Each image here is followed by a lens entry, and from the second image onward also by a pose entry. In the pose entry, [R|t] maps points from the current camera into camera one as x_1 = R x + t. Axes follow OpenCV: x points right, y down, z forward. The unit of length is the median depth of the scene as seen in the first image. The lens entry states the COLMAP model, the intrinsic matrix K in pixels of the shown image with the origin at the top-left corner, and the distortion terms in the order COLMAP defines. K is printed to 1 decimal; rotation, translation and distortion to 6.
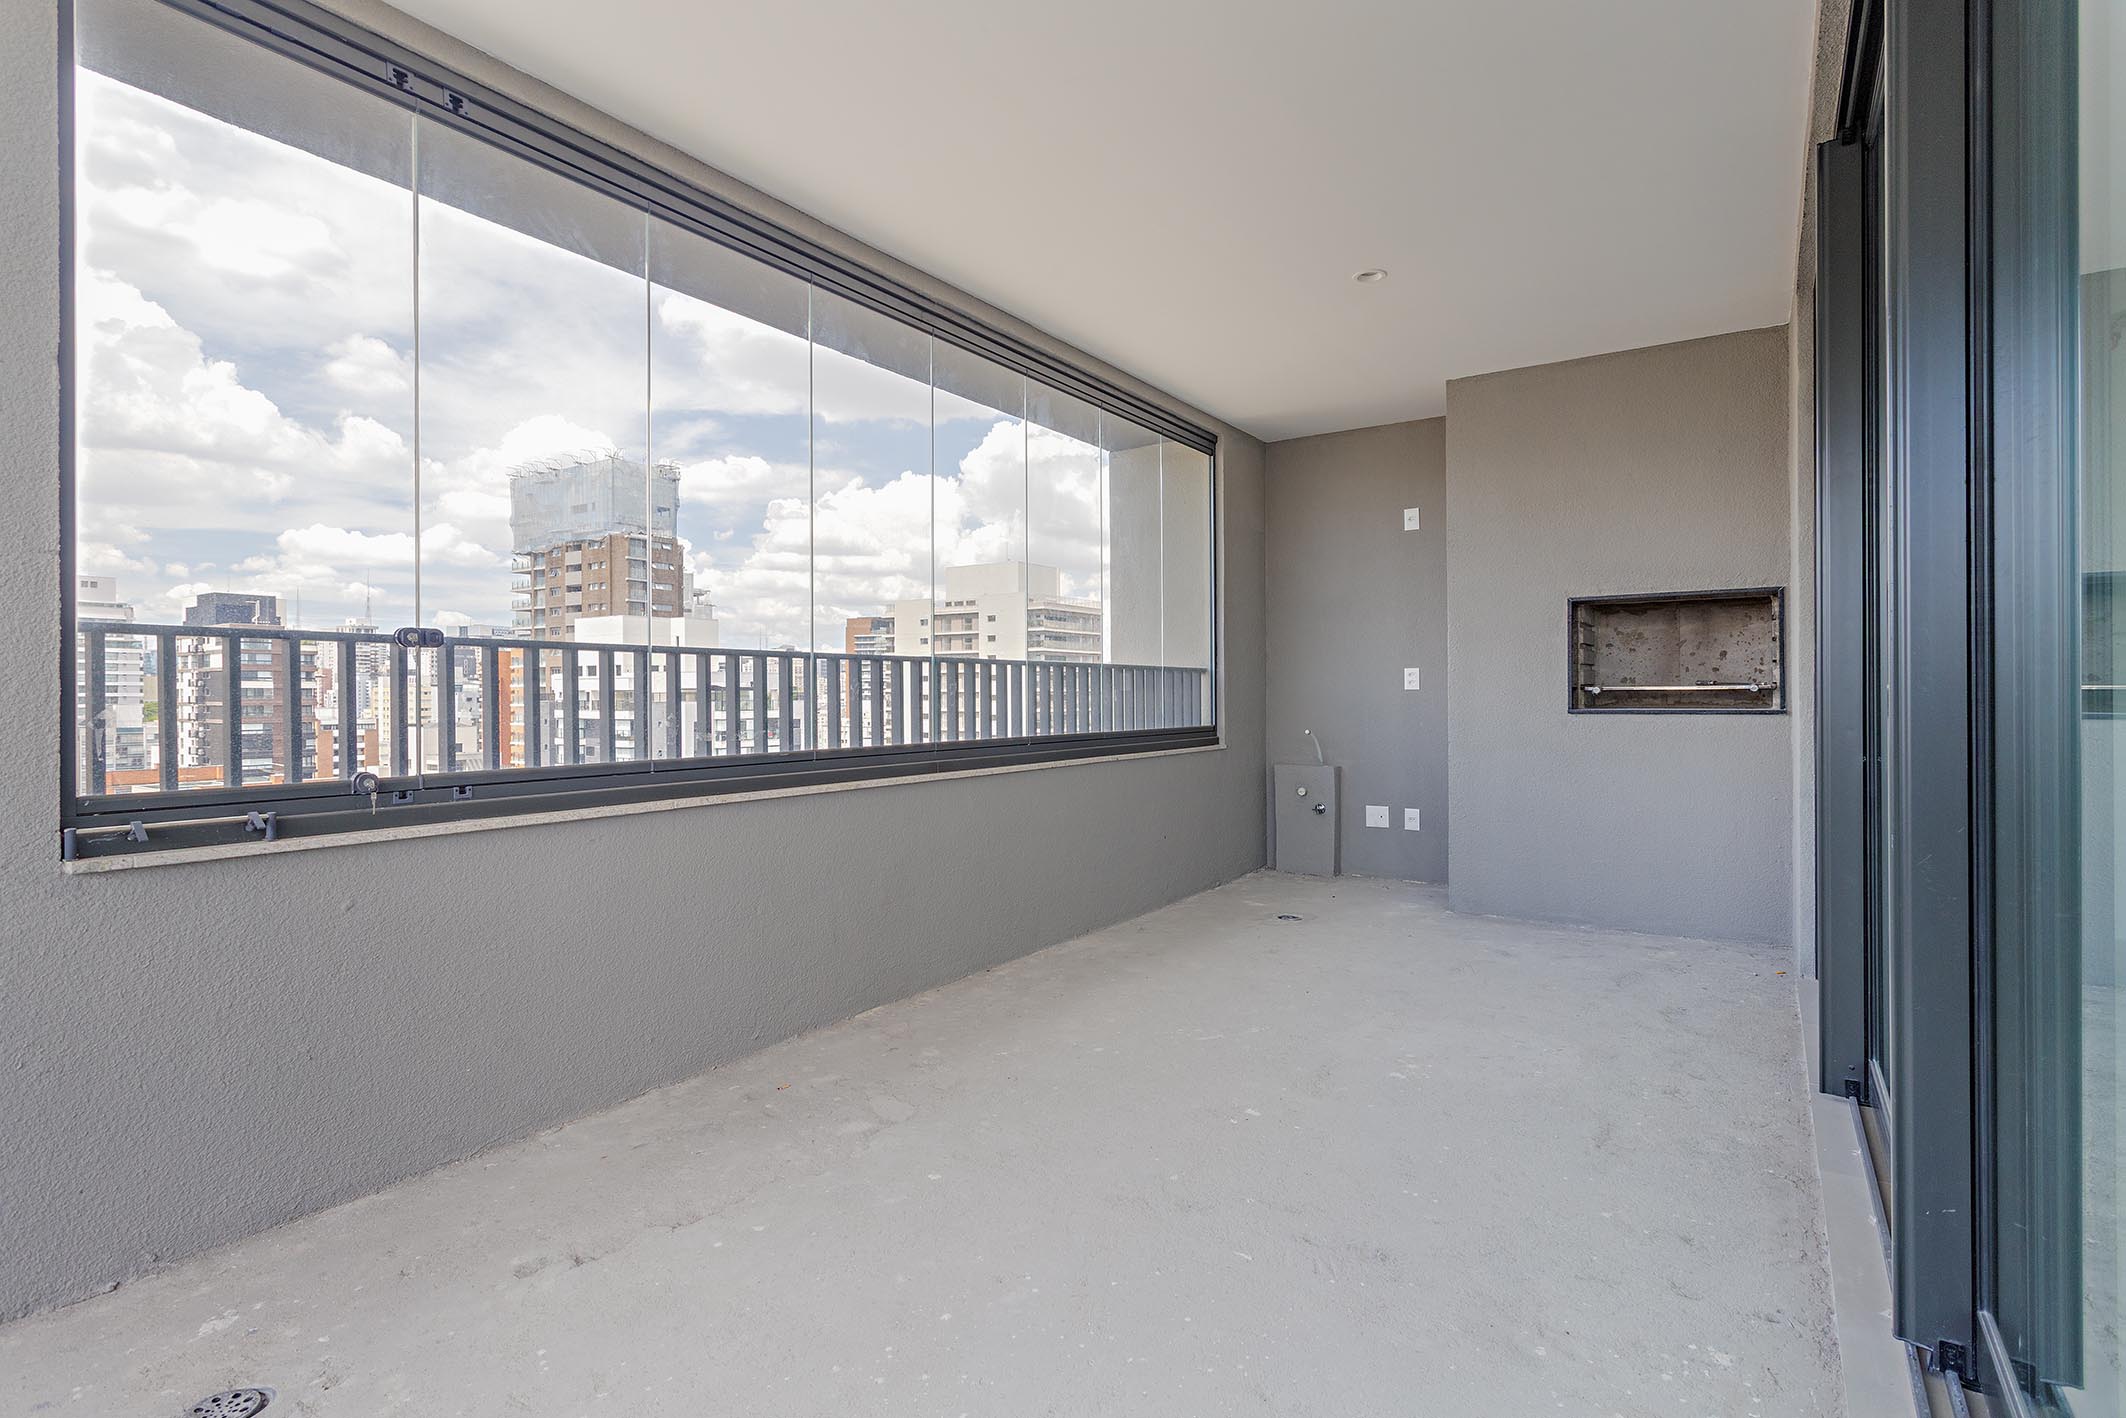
lens RADIAL K [[1032.9, 0, 1103.7], [0, 1032.9, 700.9], [0, 0, 1]] dist [-0.003262, 0.001739]
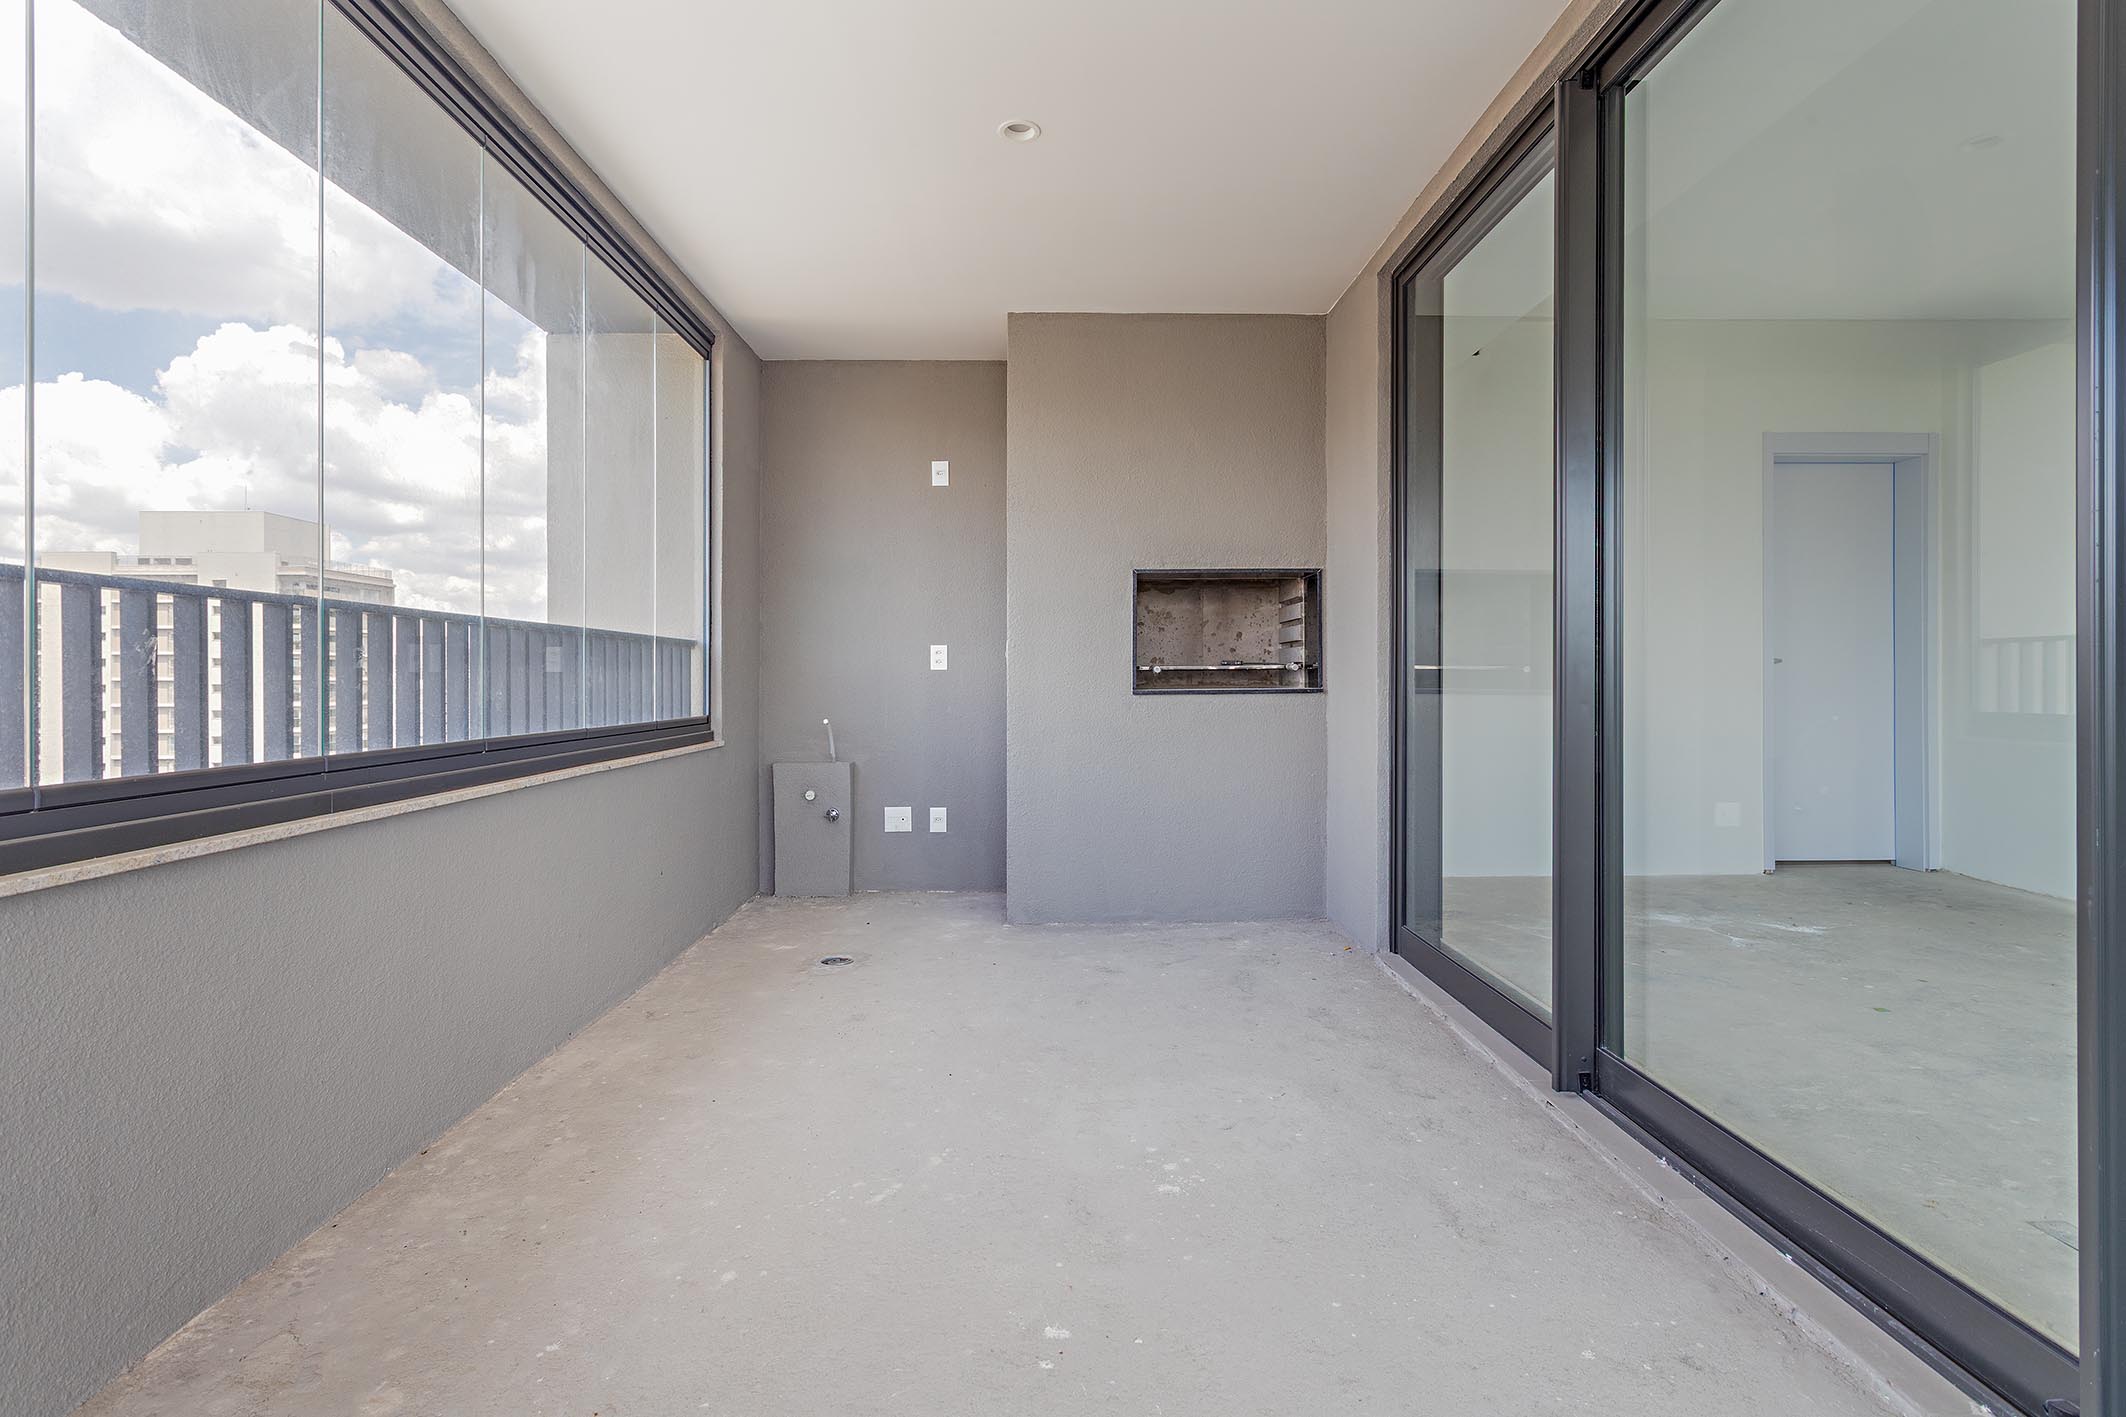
lens RADIAL K [[1032.9, 0, 1089.3], [0, 1032.9, 675.8], [0, 0, 1]] dist [-0.003262, 0.001739]
pose [[0.826379, 0.000113, 0.563114, -0.091092], [0.007019, 0.999920, -0.010501, 0.004164], [-0.563070, 0.012630, 0.826313, 0.224443]]
